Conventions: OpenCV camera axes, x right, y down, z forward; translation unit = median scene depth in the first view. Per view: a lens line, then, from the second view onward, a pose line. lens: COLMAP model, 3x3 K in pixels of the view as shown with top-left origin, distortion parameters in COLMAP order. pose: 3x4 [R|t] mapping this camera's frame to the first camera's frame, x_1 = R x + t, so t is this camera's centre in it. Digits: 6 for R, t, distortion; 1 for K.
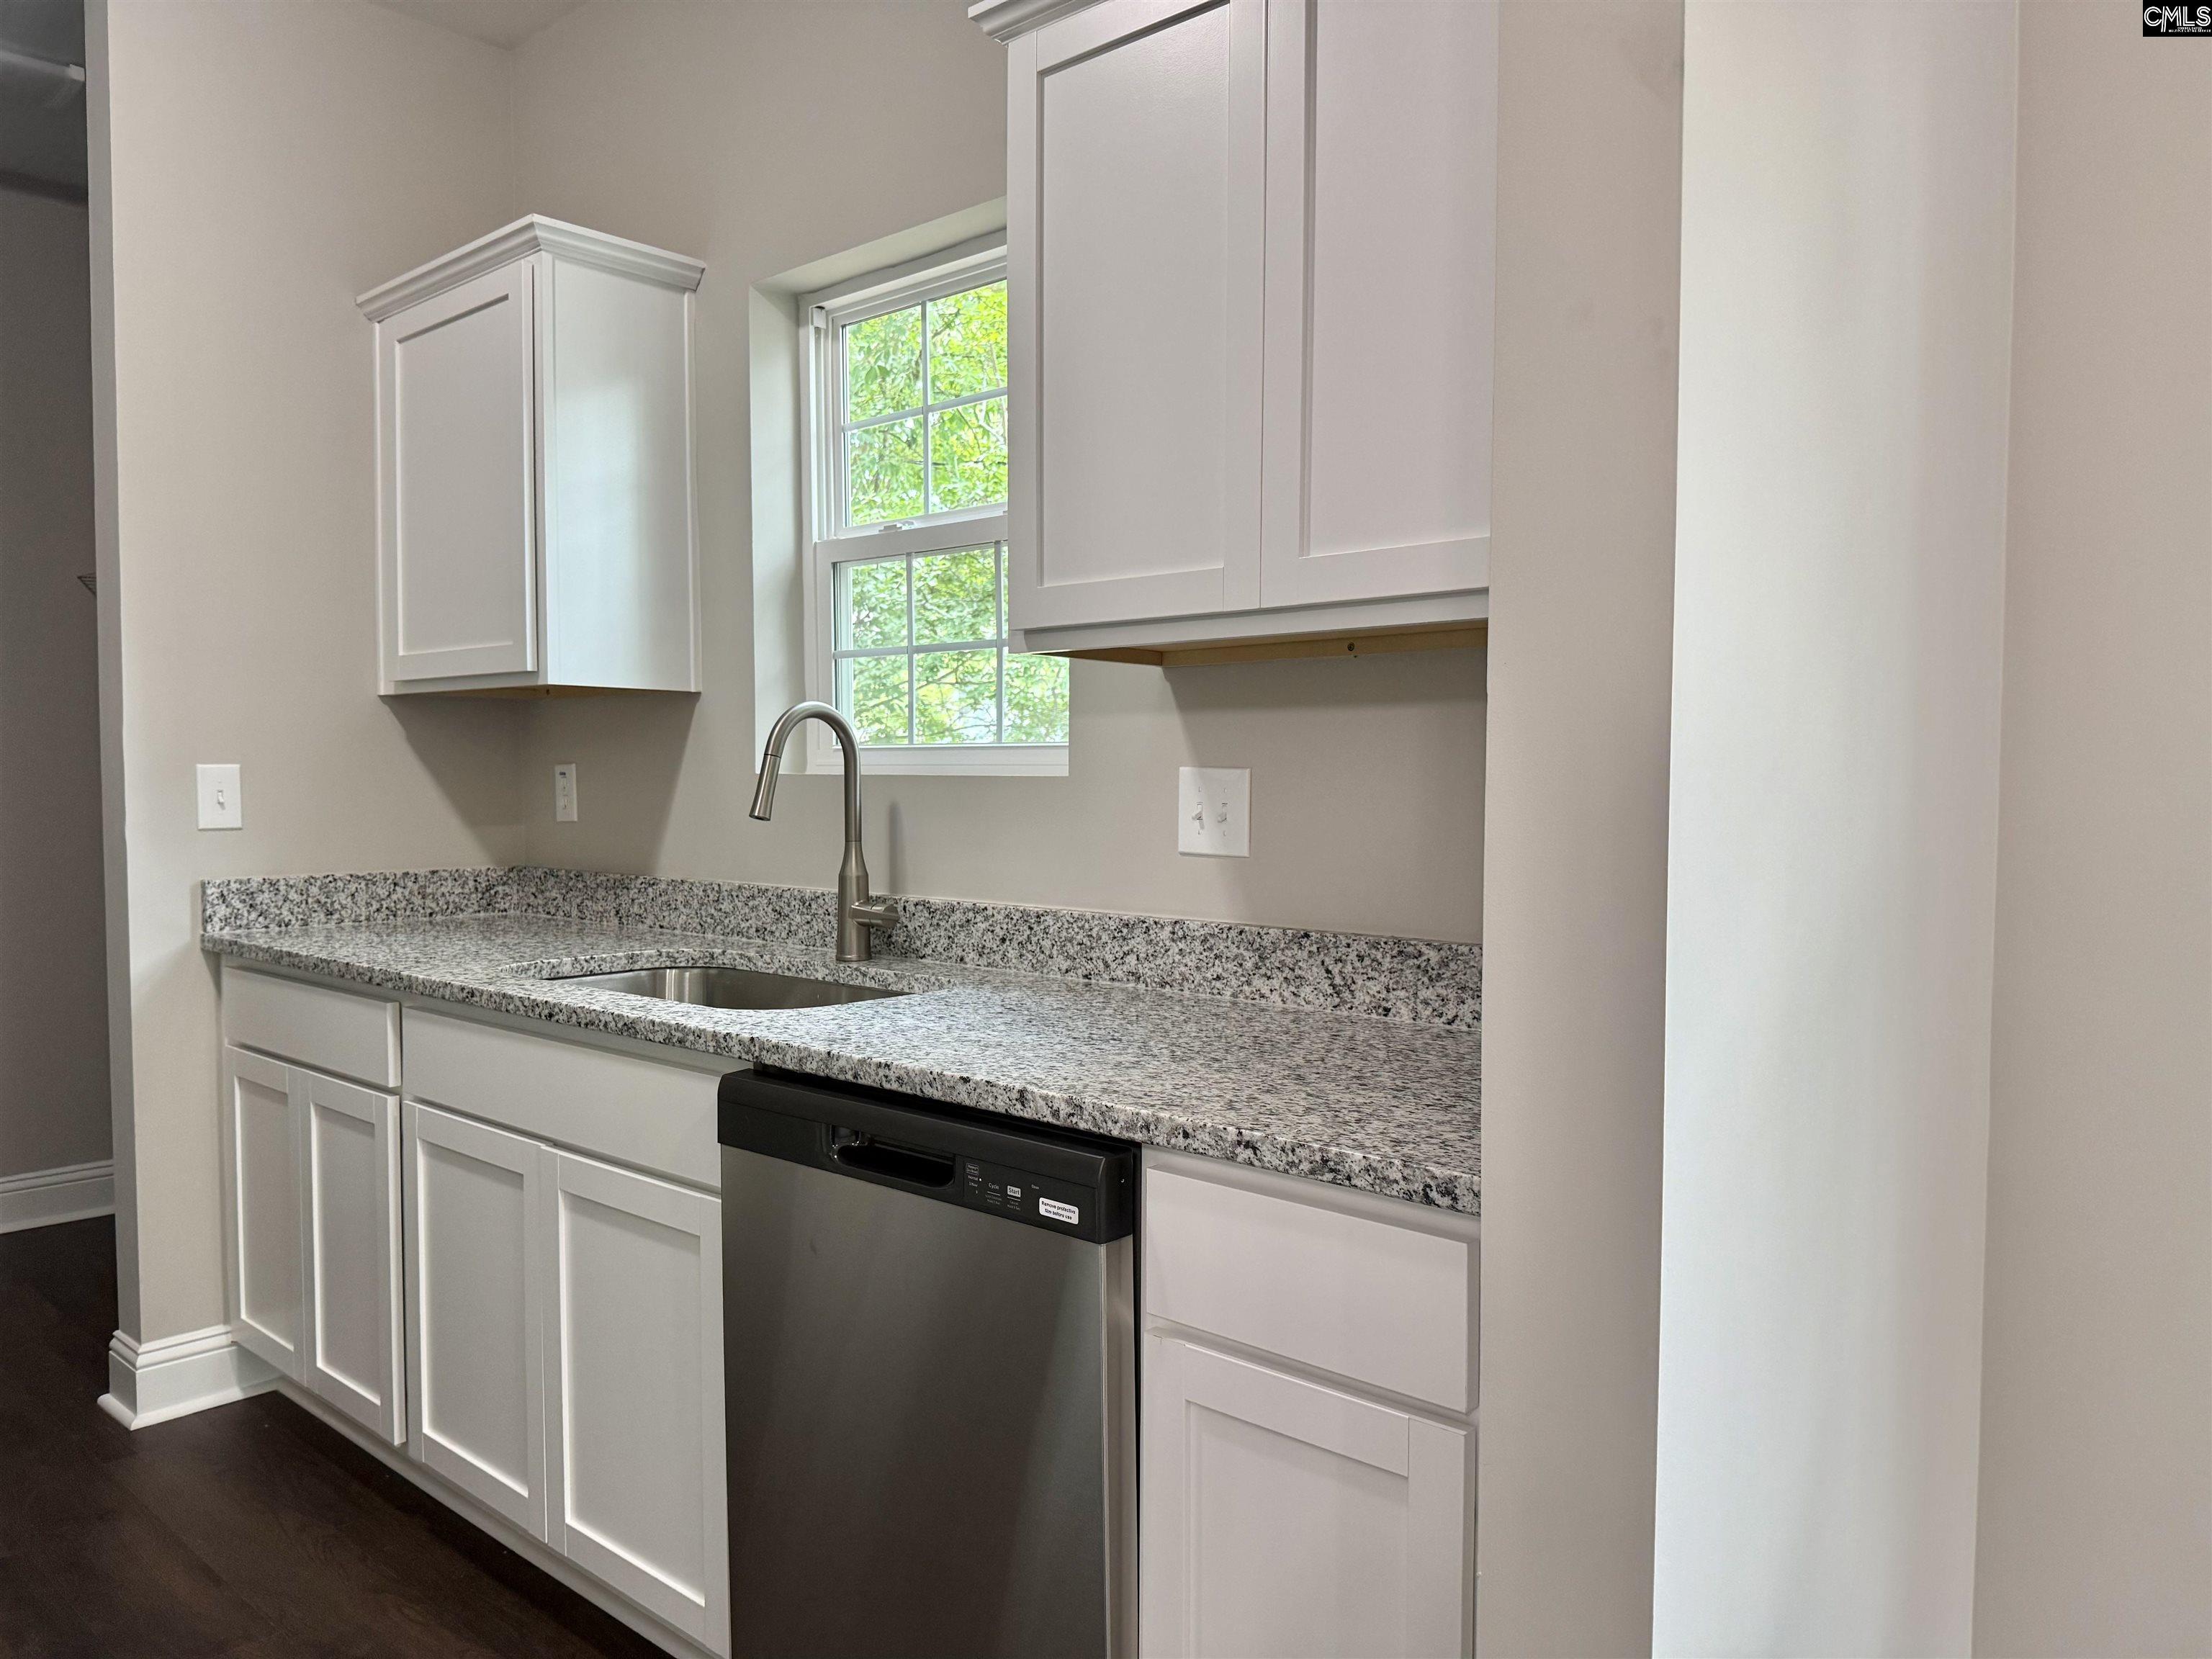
lens RADIAL K [[1576.5, 0, 1090.4], [0, 1576.5, 832.8], [0, 0, 1]] dist [0.008757, -0.006485]
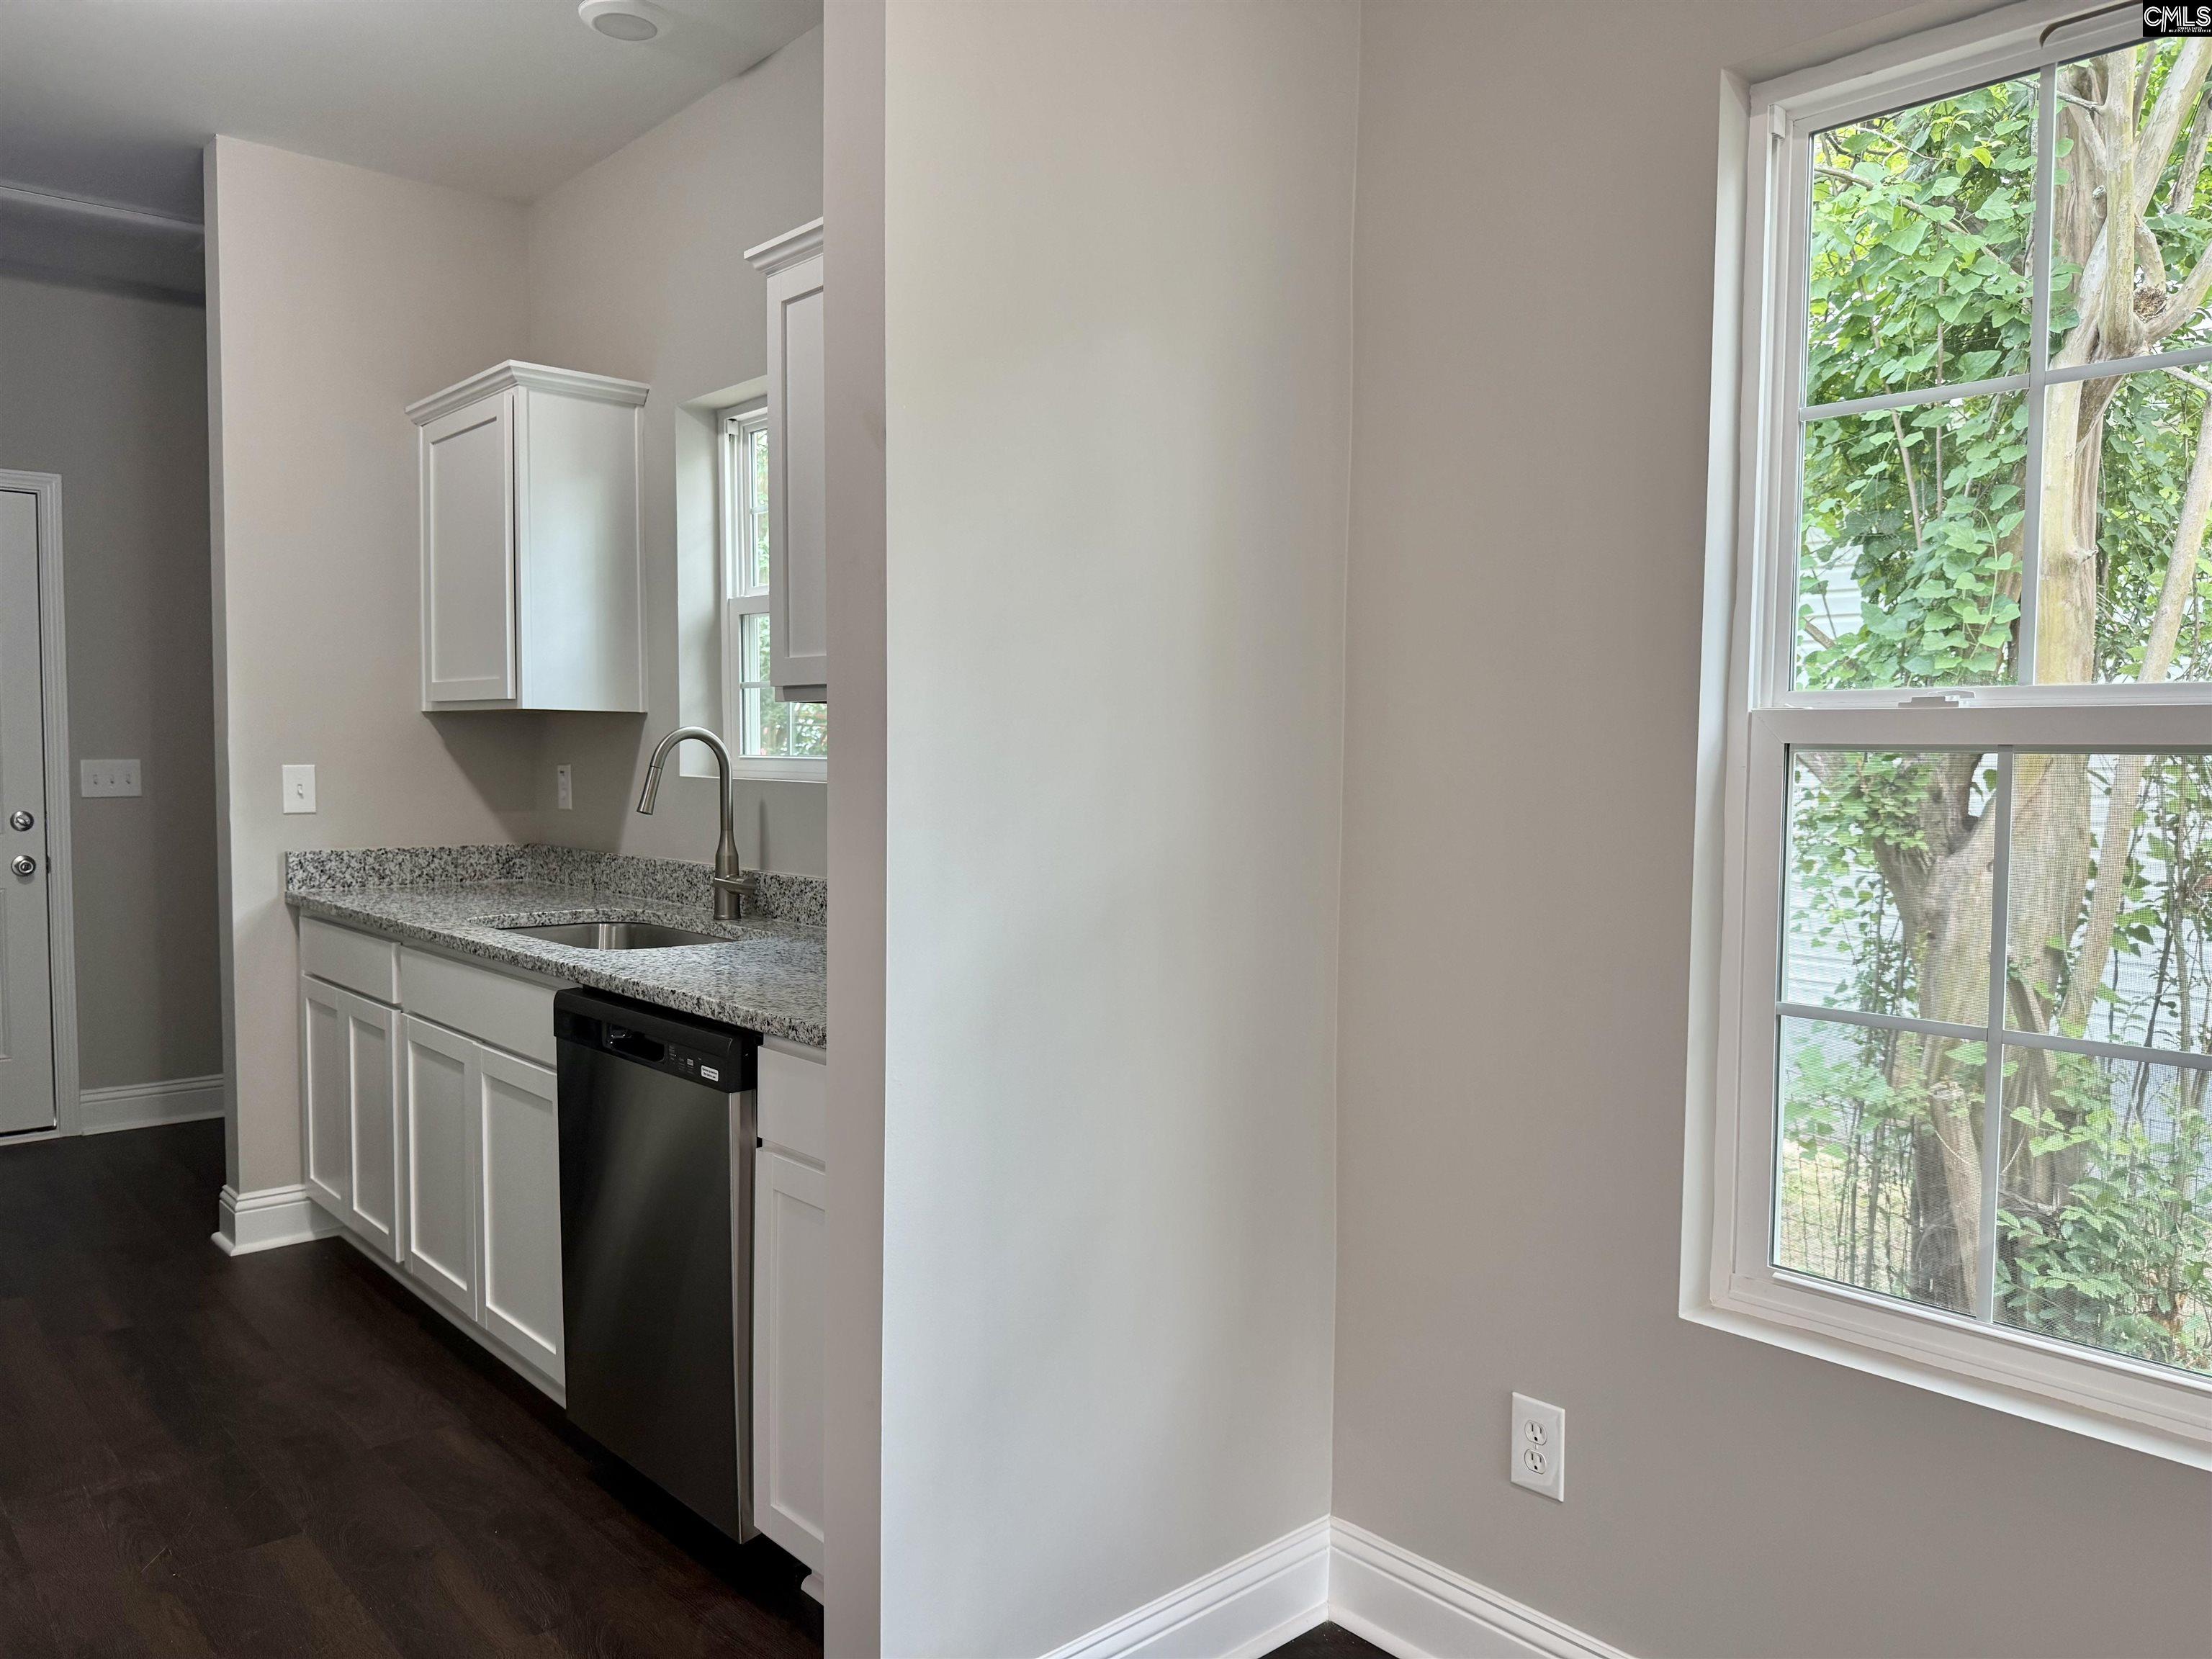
lens RADIAL K [[1576.5, 0, 1121.3], [0, 1576.5, 830.1], [0, 0, 1]] dist [0.008757, -0.006485]
pose [[0.995376, 0.013697, -0.095071, 0.288978], [-0.012506, 0.999836, 0.013108, -0.015400], [0.095235, -0.011859, 0.995384, -0.283144]]
